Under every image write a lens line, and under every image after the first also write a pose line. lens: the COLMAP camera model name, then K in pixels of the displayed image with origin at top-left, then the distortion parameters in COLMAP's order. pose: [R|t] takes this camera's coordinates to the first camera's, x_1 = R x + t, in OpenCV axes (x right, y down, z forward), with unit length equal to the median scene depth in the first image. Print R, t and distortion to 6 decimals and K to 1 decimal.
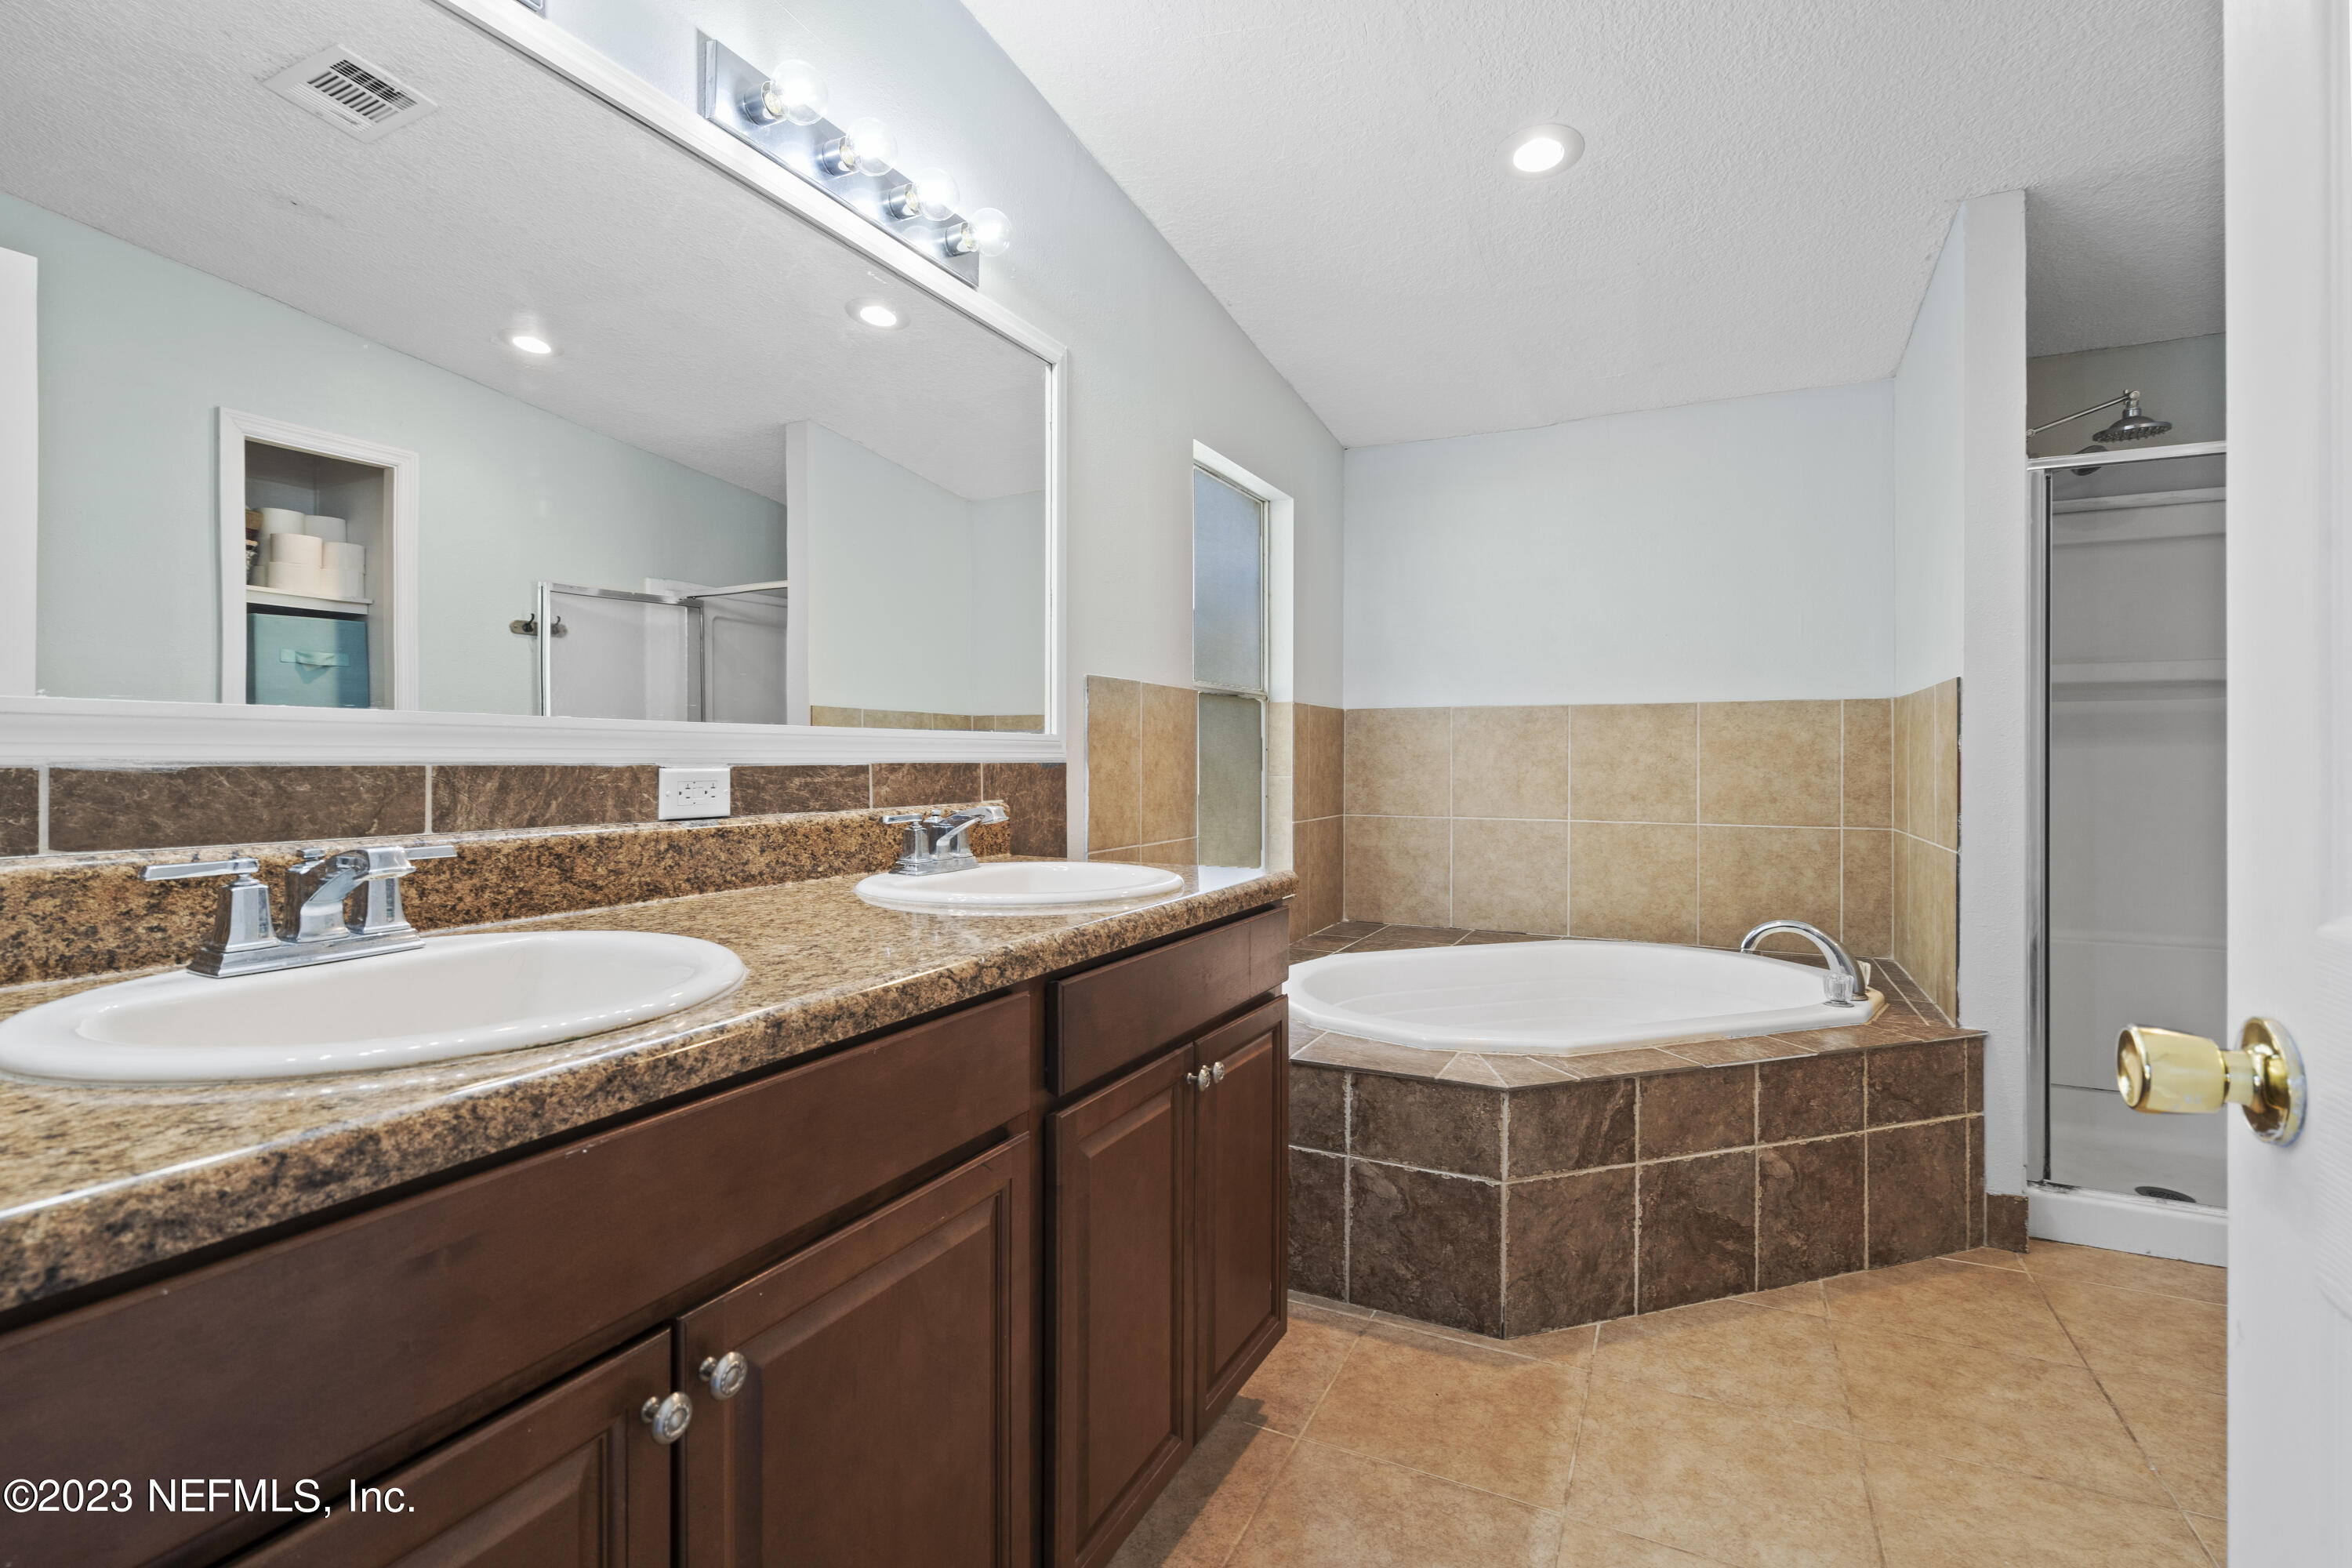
lens RADIAL K [[1067.6, 0, 1177.2], [0, 1067.6, 758.0], [0, 0, 1]] dist [-0.002117, 0.000064]
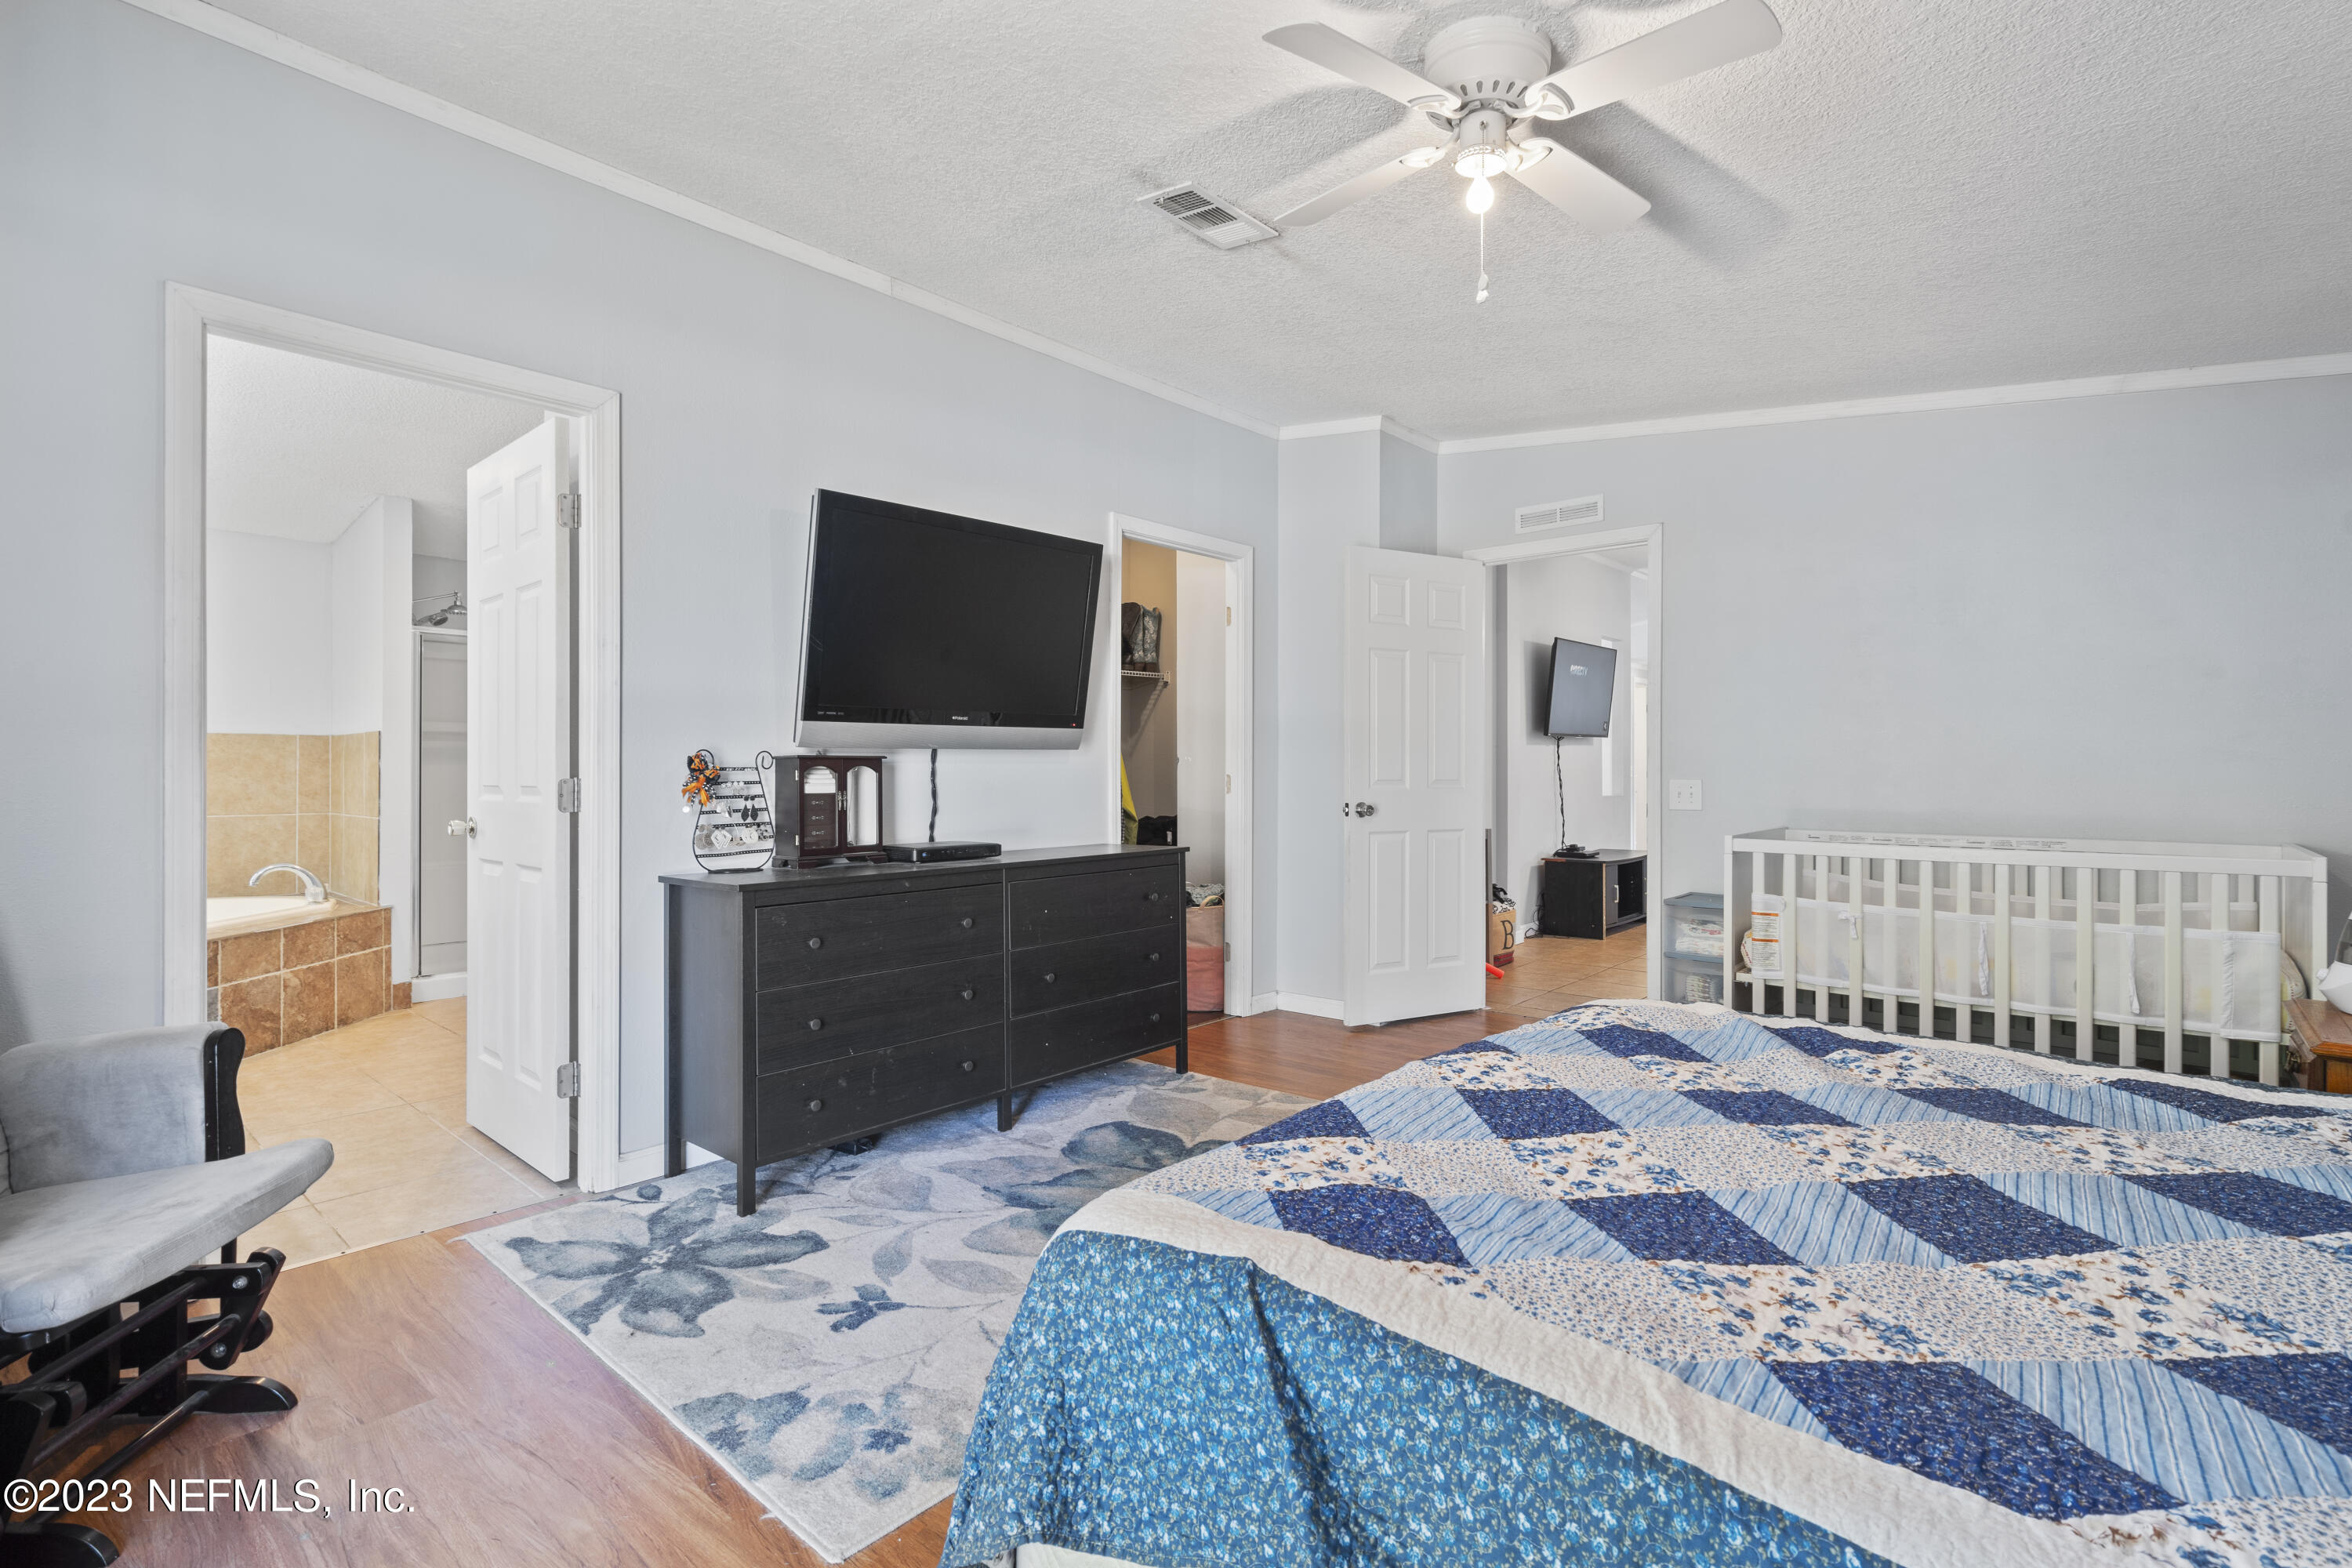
lens RADIAL K [[1071.9, 0, 1179.9], [0, 1071.9, 763.9], [0, 0, 1]] dist [-0.003871, -0.000303]
pose [[0.250321, 0.005576, 0.968147, -0.857387], [0.000004, 0.999983, -0.005761, -0.002062], [-0.968163, 0.001446, 0.250316, -0.983359]]
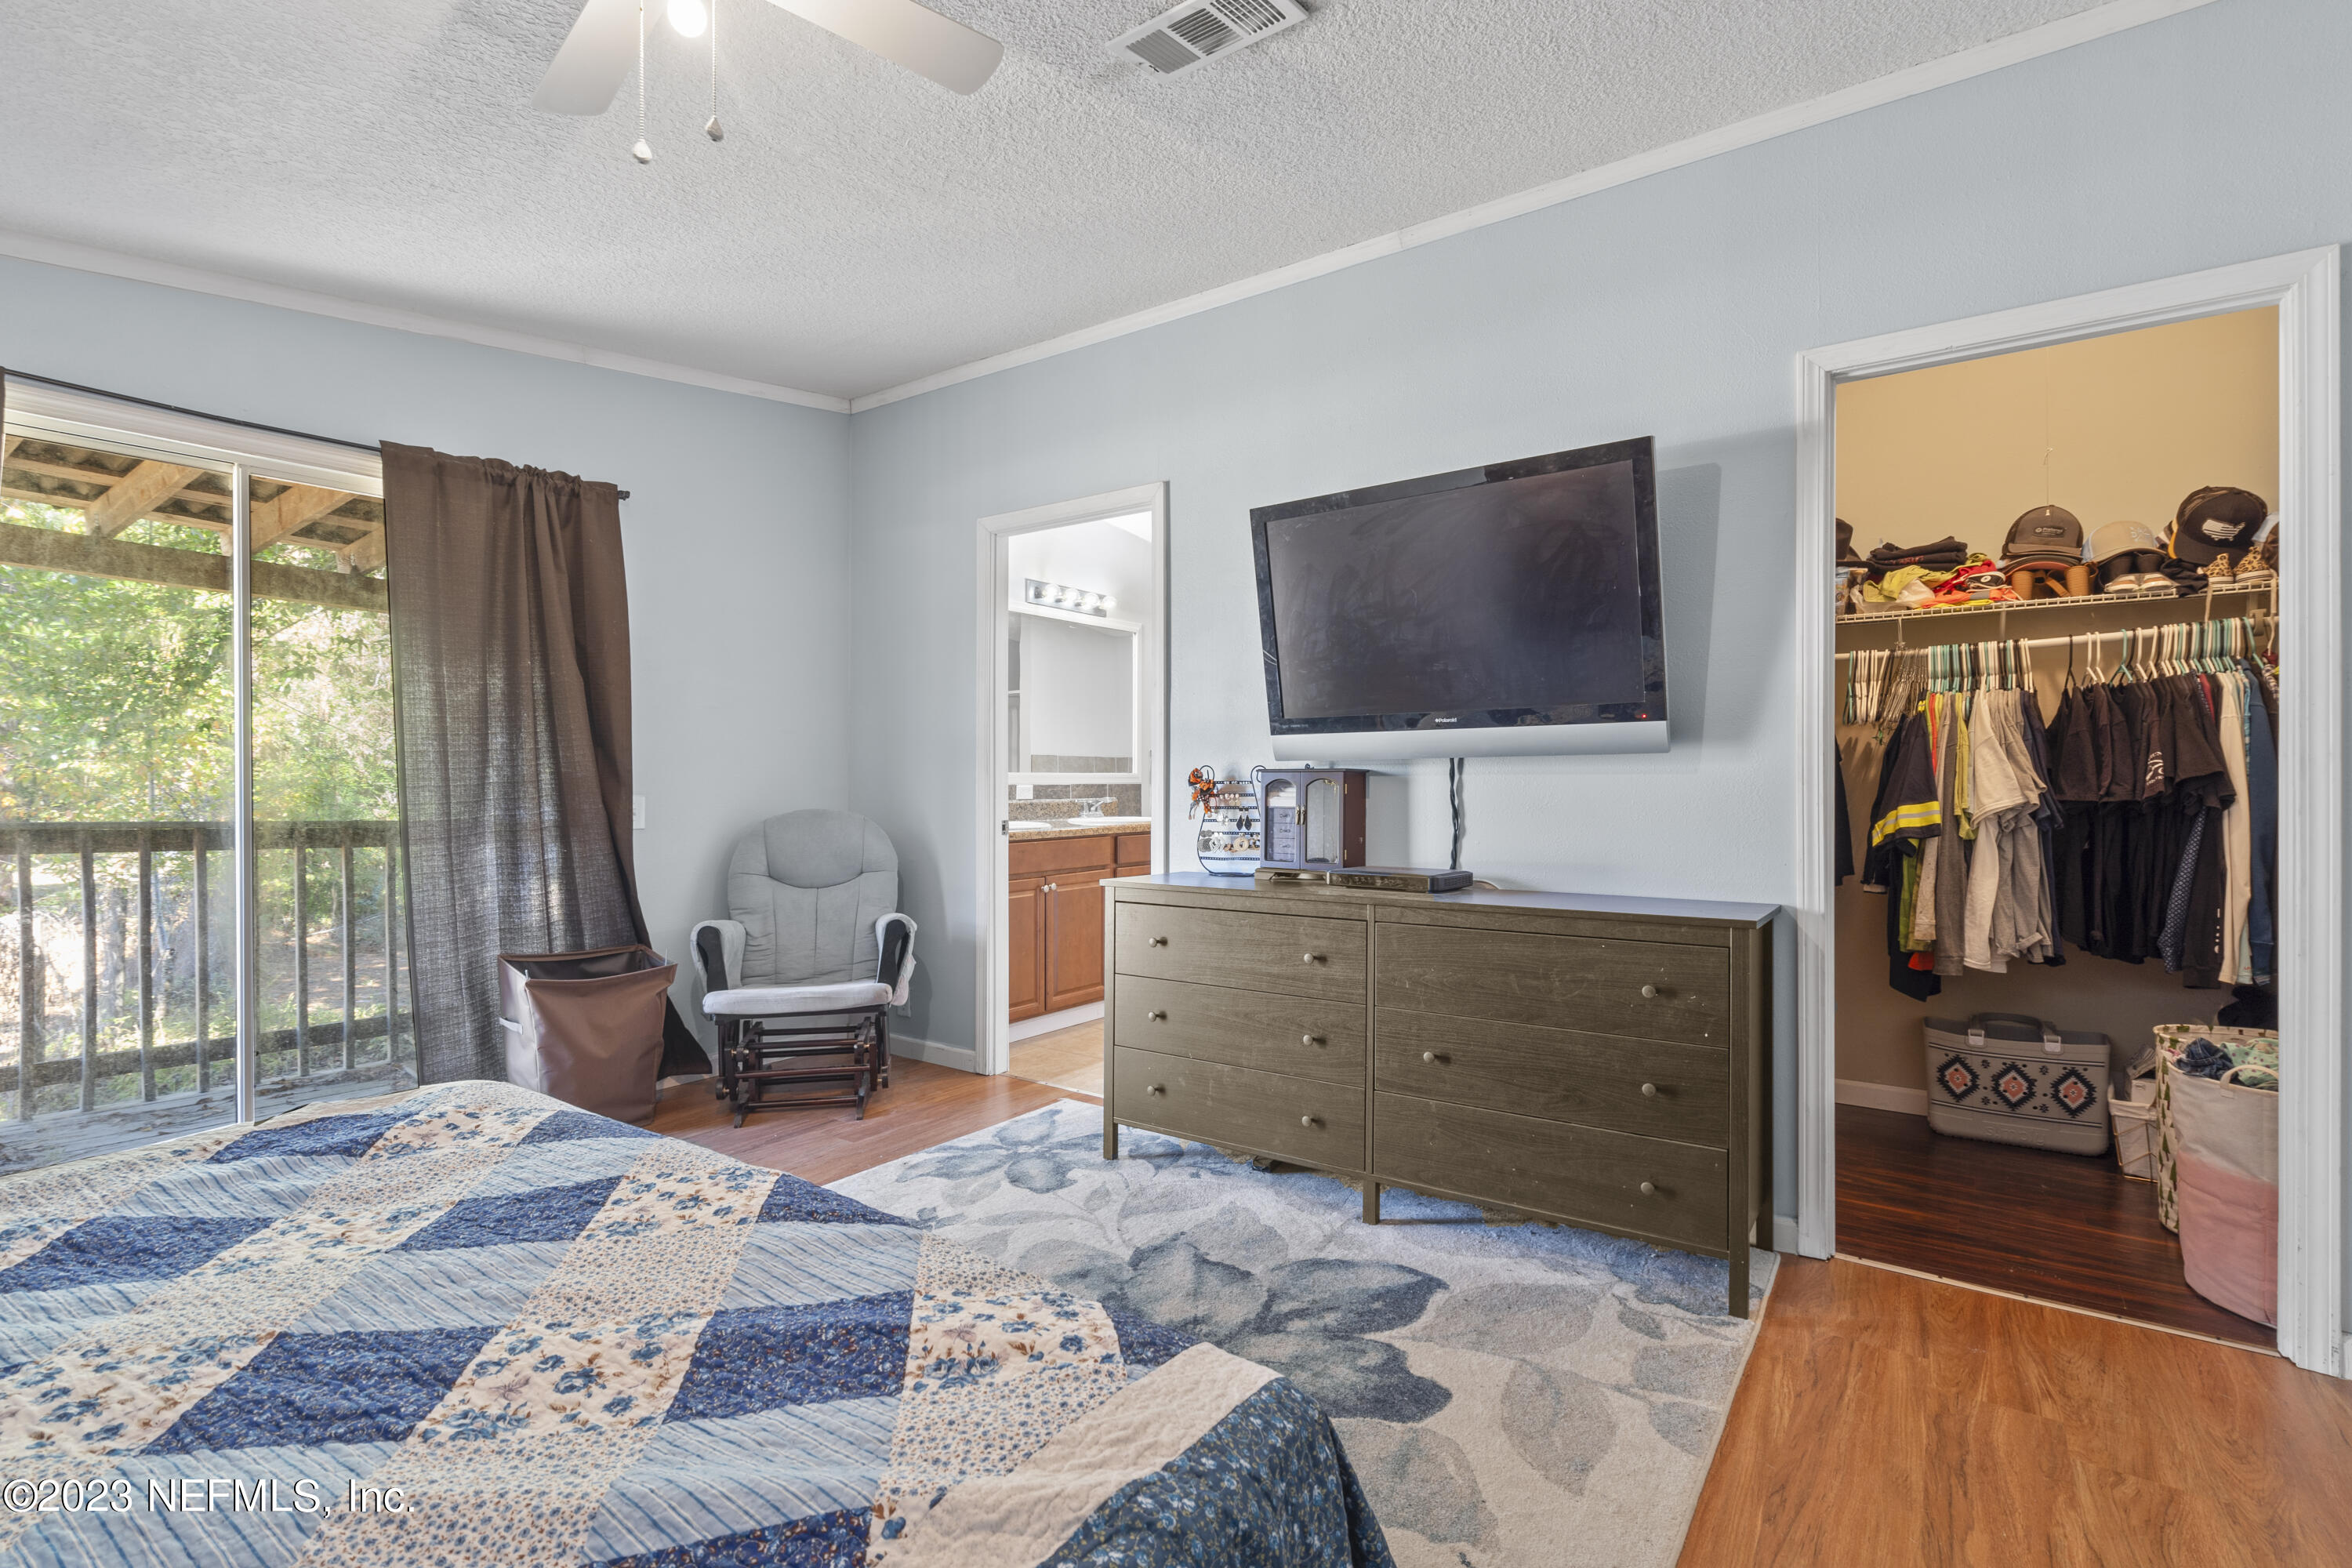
lens RADIAL K [[1105.1, 0, 1203.9], [0, 1105.1, 775.8], [0, 0, 1]] dist [-0.000803, -0.000019]
pose [[0.991226, 0.000911, -0.132178, 0.390526], [-0.001286, 0.999995, -0.002751, -0.007681], [0.132175, 0.002897, 0.991222, -1.595168]]
